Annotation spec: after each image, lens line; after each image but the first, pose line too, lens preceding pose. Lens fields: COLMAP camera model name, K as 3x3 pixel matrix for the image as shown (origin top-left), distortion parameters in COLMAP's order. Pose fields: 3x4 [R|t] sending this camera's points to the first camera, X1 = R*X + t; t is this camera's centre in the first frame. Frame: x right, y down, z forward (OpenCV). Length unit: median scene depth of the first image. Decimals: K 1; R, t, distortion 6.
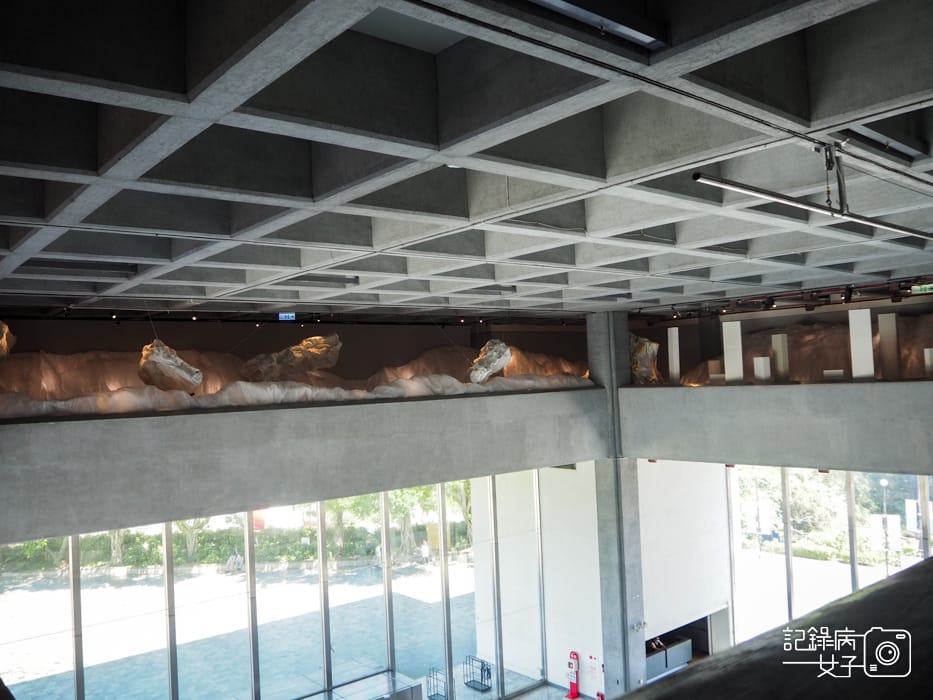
lens RADIAL K [[778.5, 0, 466.5], [0, 778.5, 350.0], [0, 0, 1]] dist [-0.045136, -0.003234]
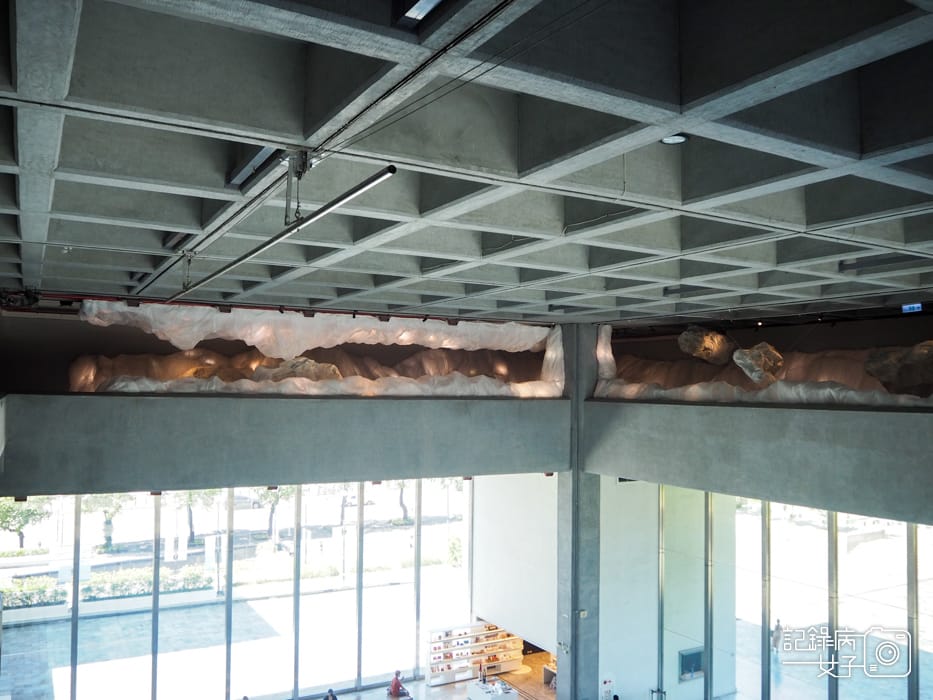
lens RADIAL K [[766.4, 0, 466.5], [0, 766.4, 350.0], [0, 0, 1]] dist [-0.032740, -0.004588]
pose [[-0.170068, -0.010872, -0.985372, 0.898115], [0.031555, 0.999366, -0.016473, 0.003044], [0.984927, -0.033895, -0.169617, 0.832574]]
